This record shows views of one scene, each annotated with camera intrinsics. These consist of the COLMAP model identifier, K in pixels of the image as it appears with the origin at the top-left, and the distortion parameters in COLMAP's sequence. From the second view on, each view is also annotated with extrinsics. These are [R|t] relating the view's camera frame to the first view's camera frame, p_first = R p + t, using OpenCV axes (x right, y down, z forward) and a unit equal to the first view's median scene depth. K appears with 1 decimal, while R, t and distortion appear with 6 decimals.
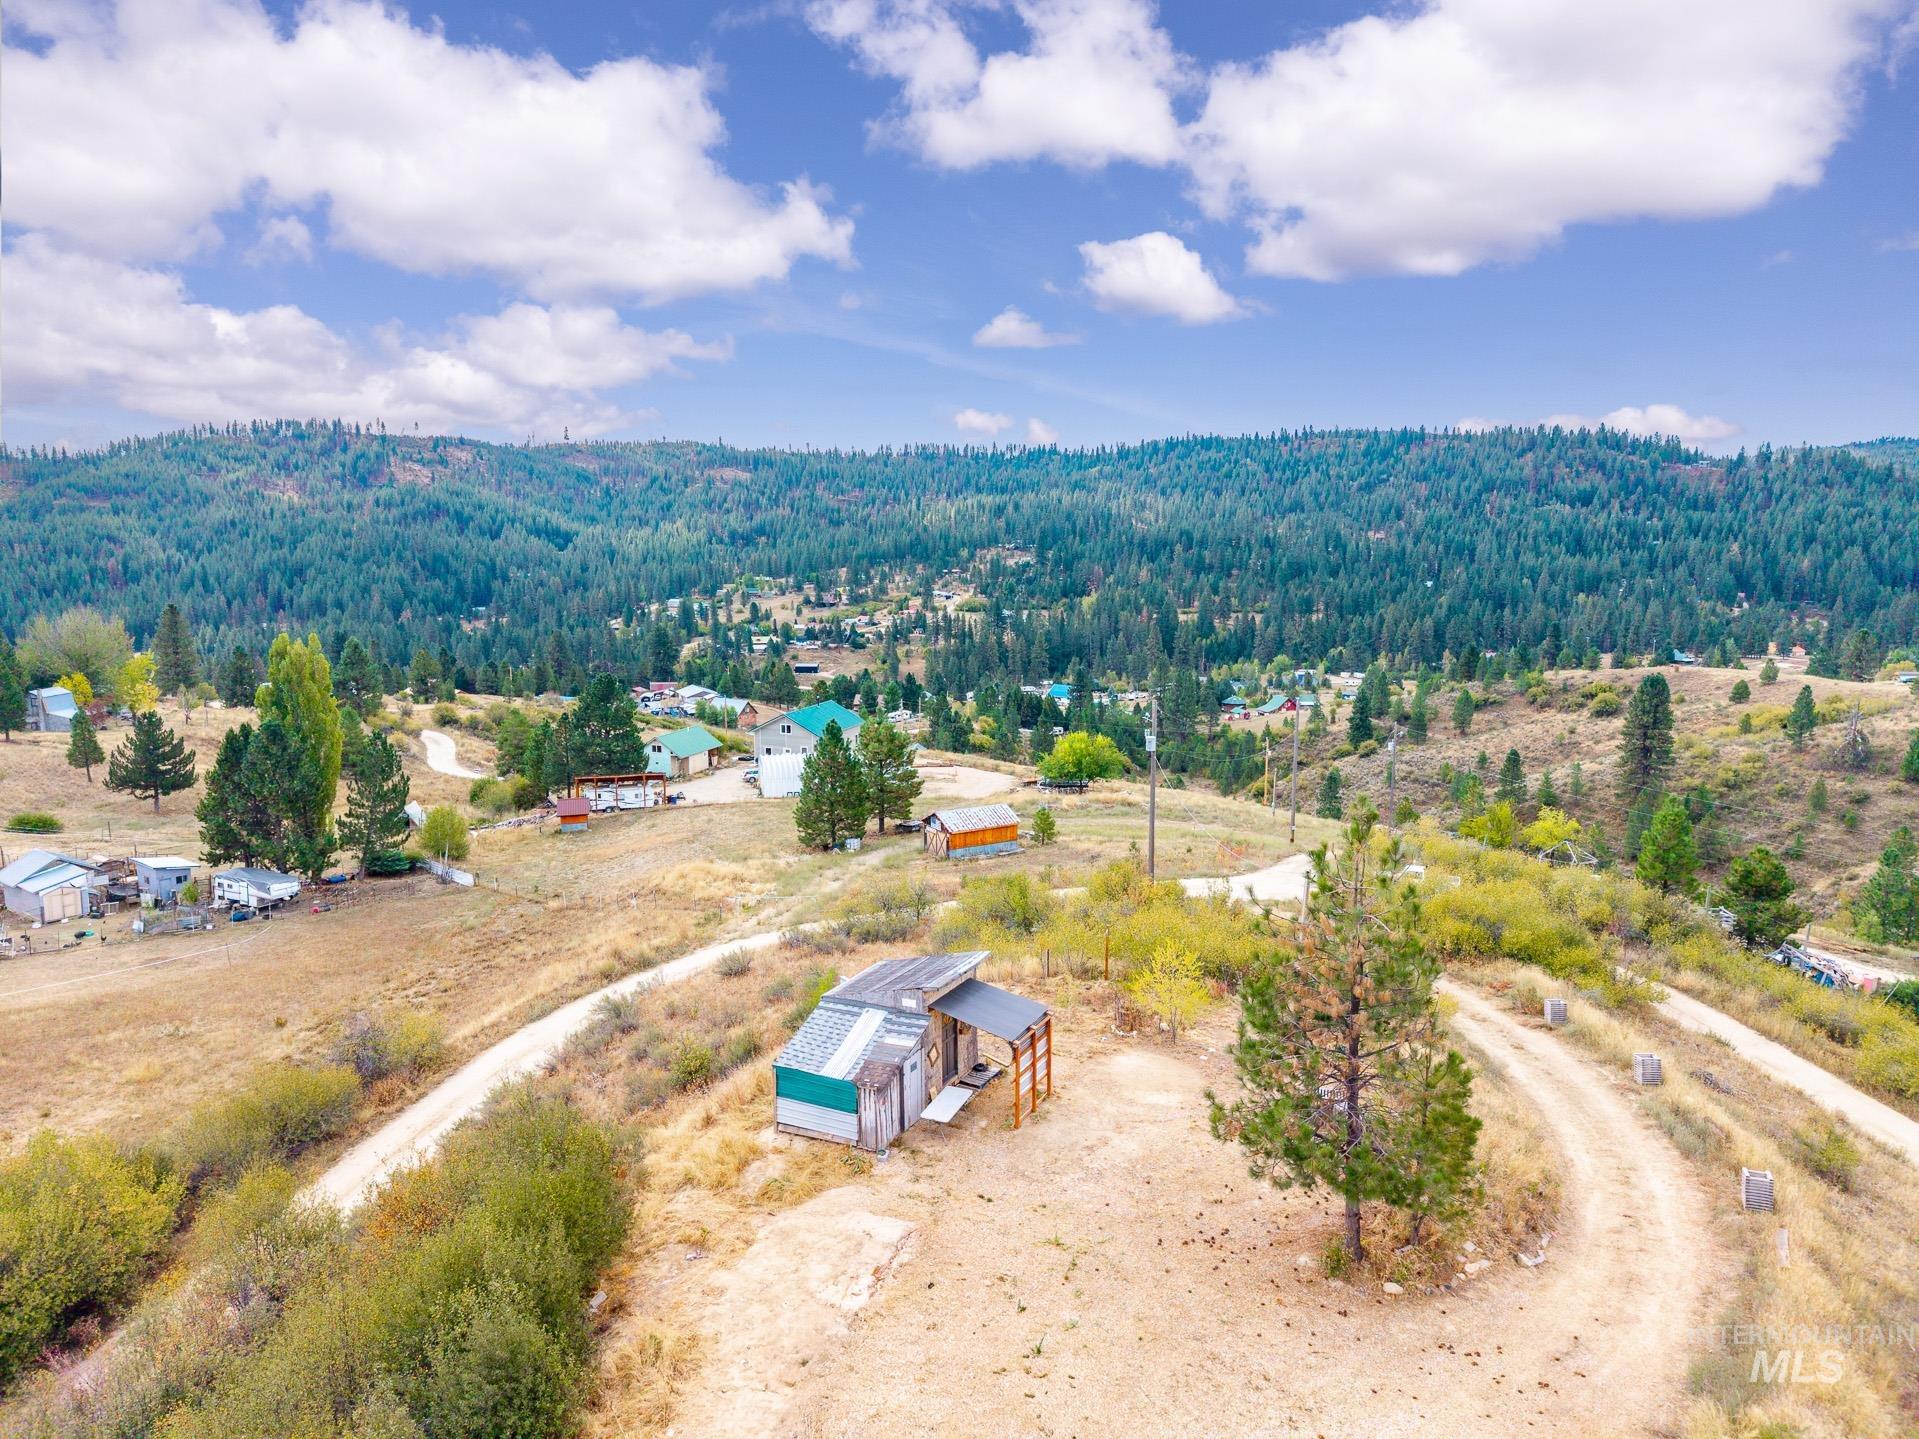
lens RADIAL K [[1284.3, 0, 966.4], [0, 1284.3, 728.8], [0, 0, 1]] dist [0.016090, -0.021044]
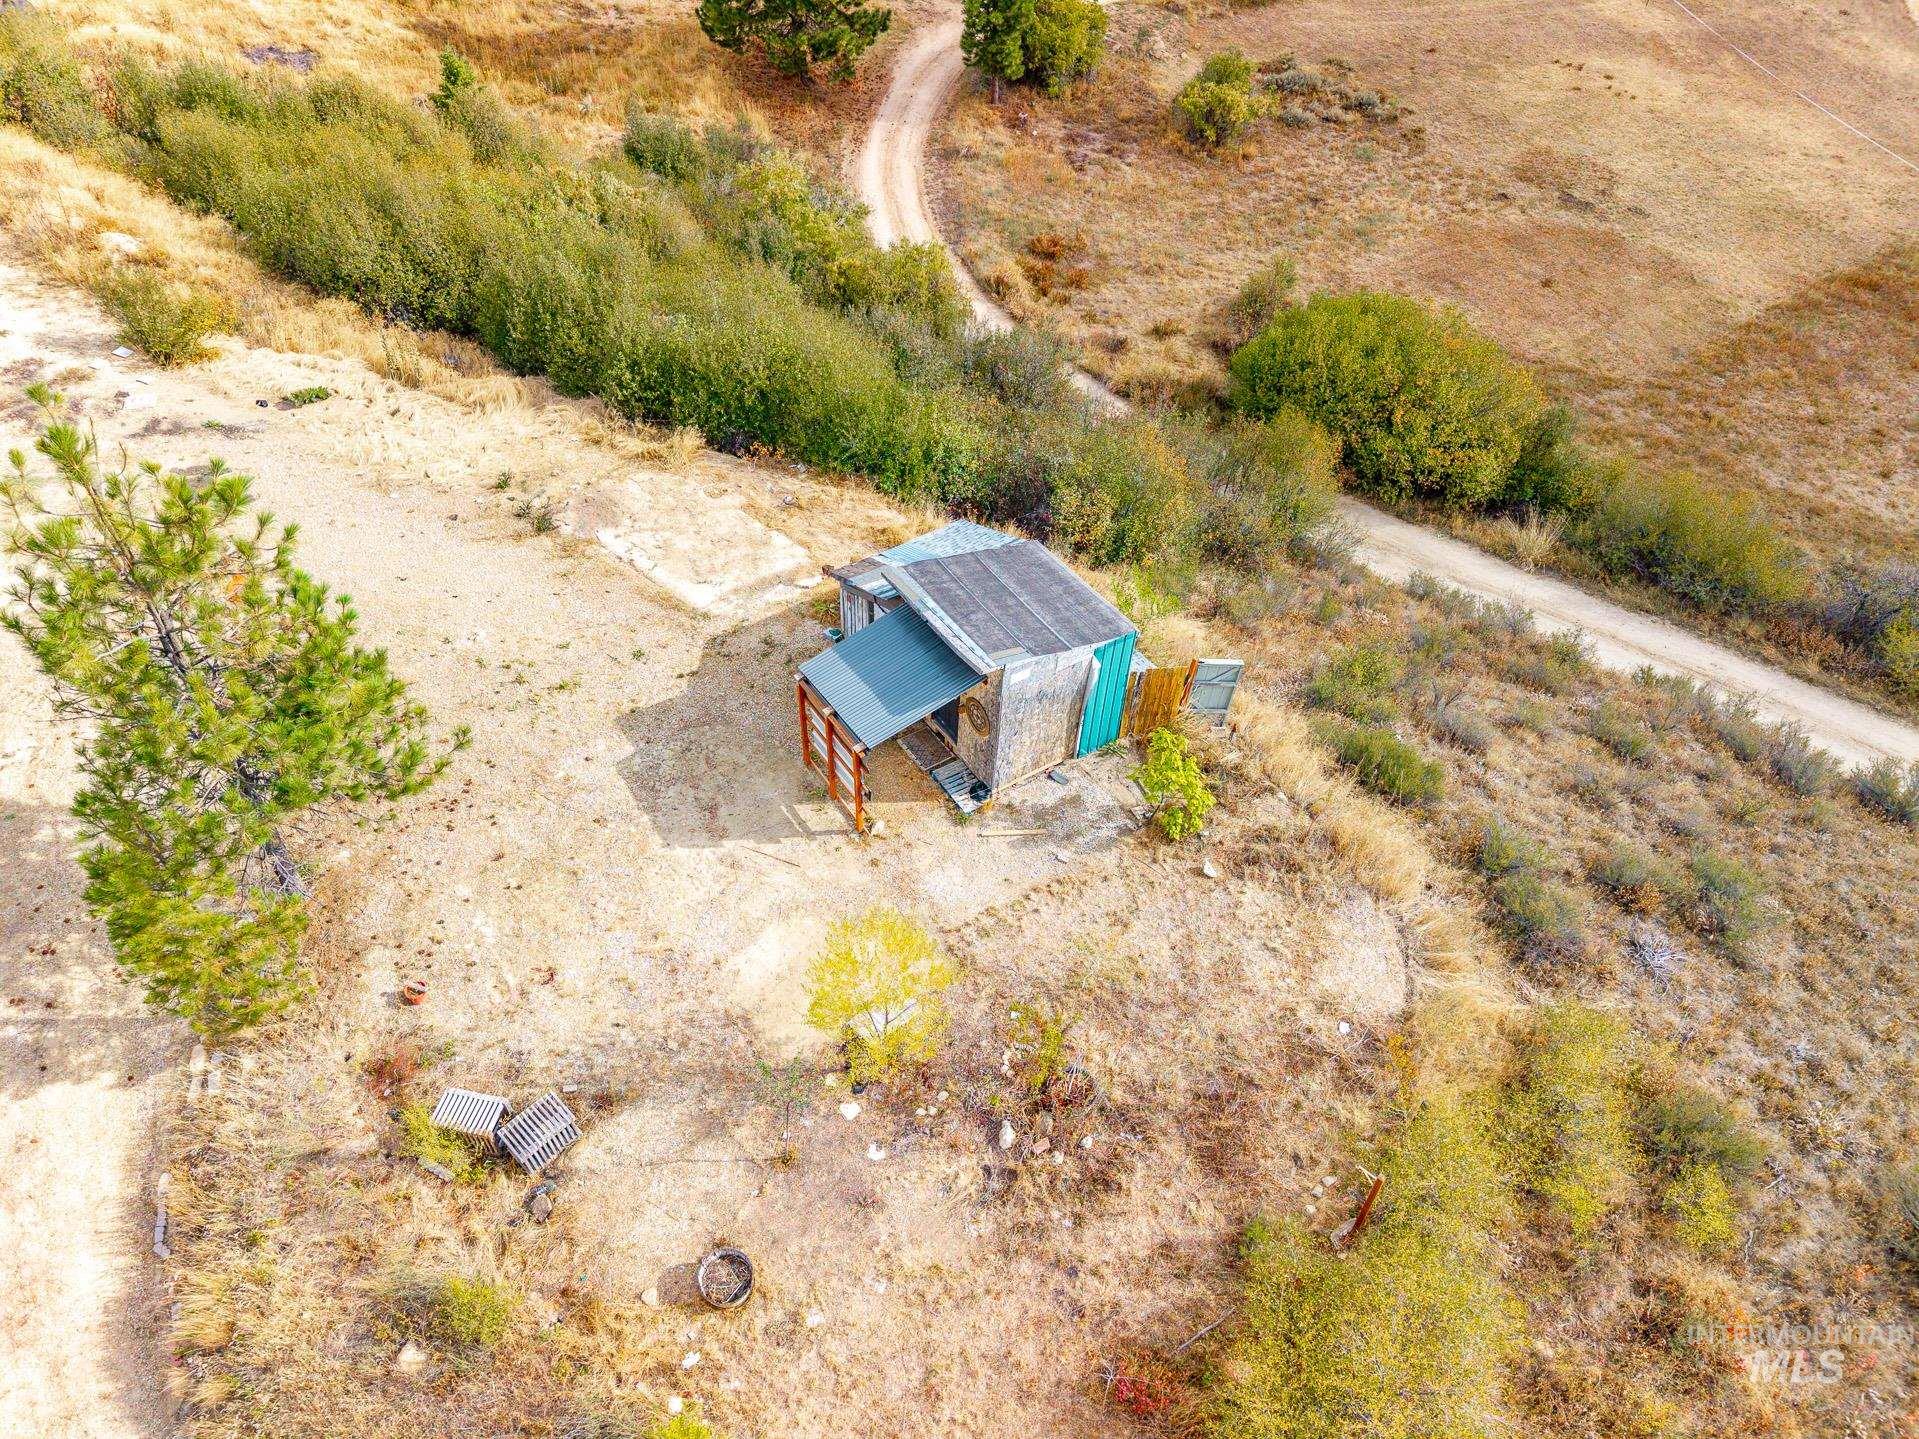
lens RADIAL K [[1284.3, 0, 962.0], [0, 1284.3, 723.5], [0, 0, 1]] dist [0.016090, -0.021044]
pose [[-0.483207, 0.619003, -0.619149, 0.164336], [-0.156559, 0.634699, 0.756734, -0.105018], [0.861394, 0.462593, -0.209780, 0.454851]]
